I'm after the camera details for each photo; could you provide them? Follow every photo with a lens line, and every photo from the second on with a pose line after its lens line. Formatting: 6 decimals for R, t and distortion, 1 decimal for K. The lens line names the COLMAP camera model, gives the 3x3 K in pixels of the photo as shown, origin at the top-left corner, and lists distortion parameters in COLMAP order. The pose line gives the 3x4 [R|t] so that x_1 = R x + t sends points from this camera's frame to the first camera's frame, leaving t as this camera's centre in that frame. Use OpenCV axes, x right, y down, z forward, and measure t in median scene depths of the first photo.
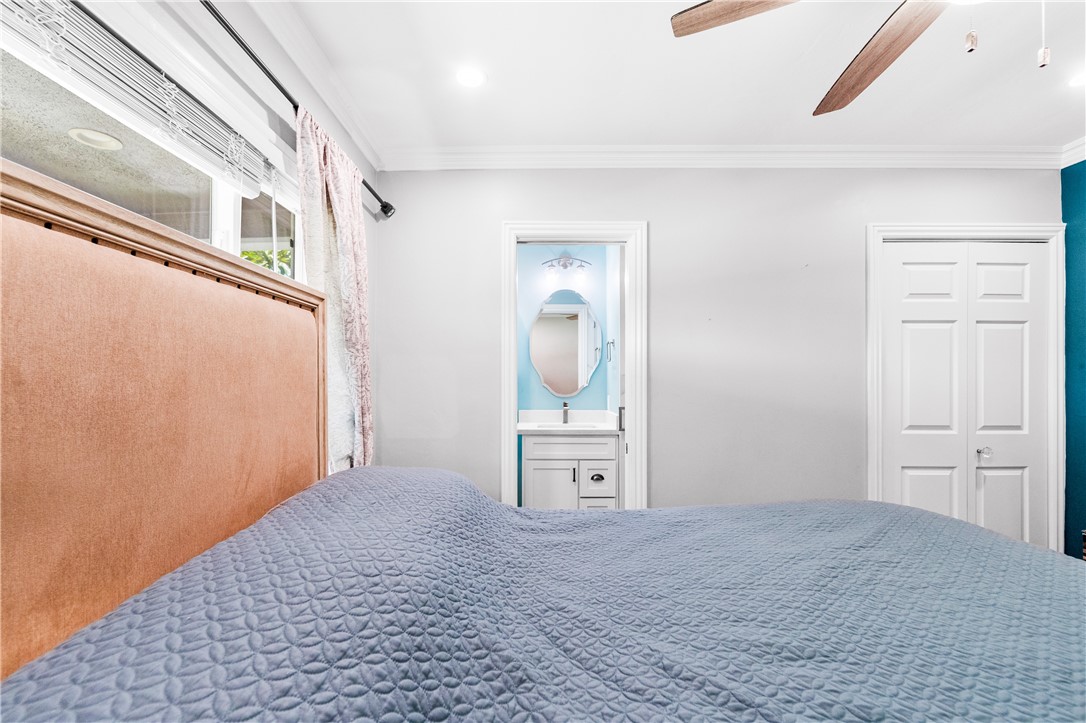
lens RADIAL K [[441.0, 0, 535.8], [0, 441.0, 376.1], [0, 0, 1]] dist [0.000071, -0.000794]
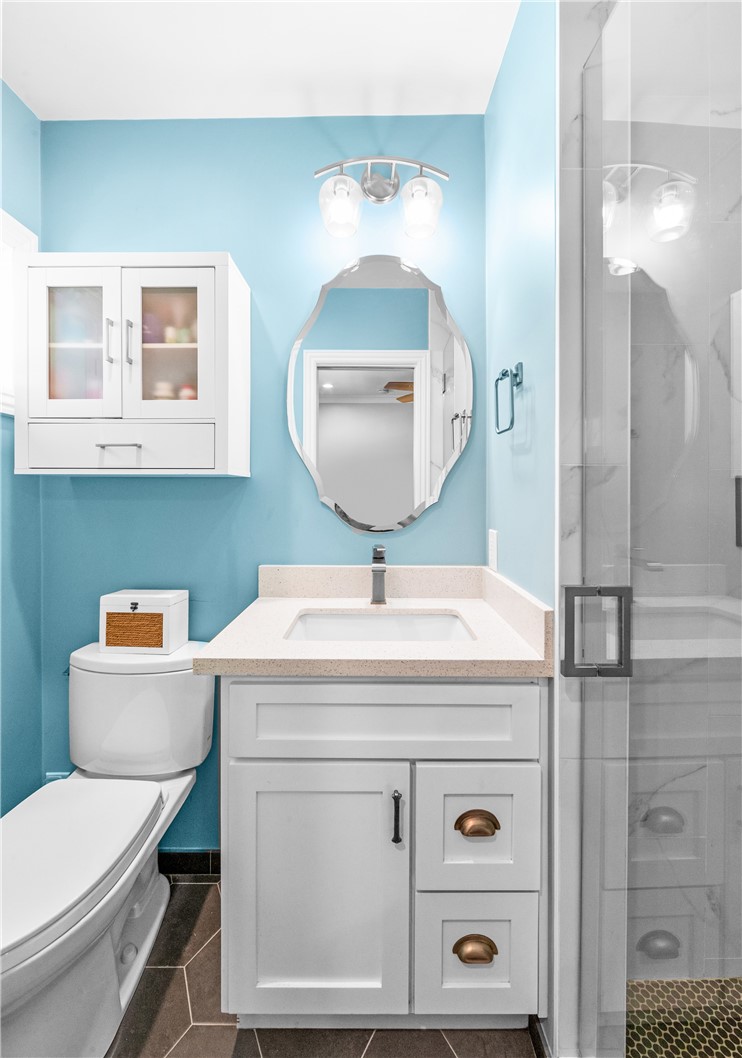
lens RADIAL K [[479.8, 0, 372.1], [0, 479.8, 495.1], [0, 0, 1]] dist [0.000862, 0.000039]
pose [[0.999976, -0.000004, 0.006936, 0.280967], [-0.000049, 0.999971, 0.007596, 0.049558], [-0.006936, -0.007597, 0.999947, 2.817157]]
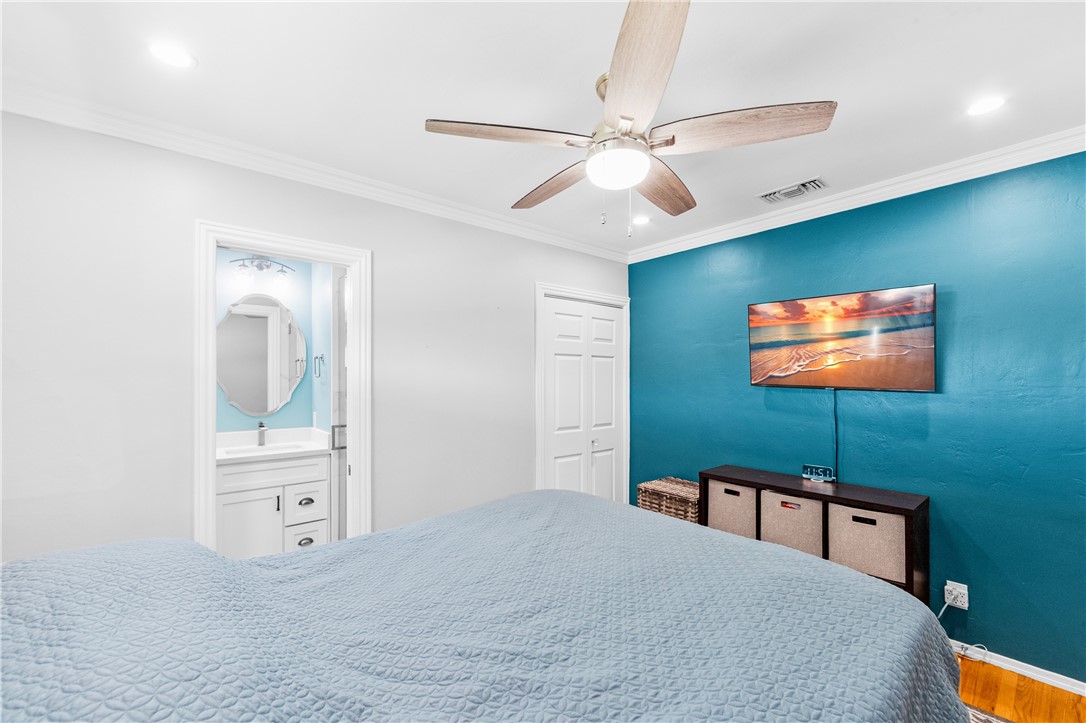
lens RADIAL K [[441.0, 0, 535.8], [0, 441.0, 376.1], [0, 0, 1]] dist [0.000071, -0.000794]
pose [[0.777615, 0.000430, 0.628740, -0.292642], [-0.000247, 1.000000, -0.000379, -0.154586], [-0.628740, 0.000139, 0.777615, -0.164622]]
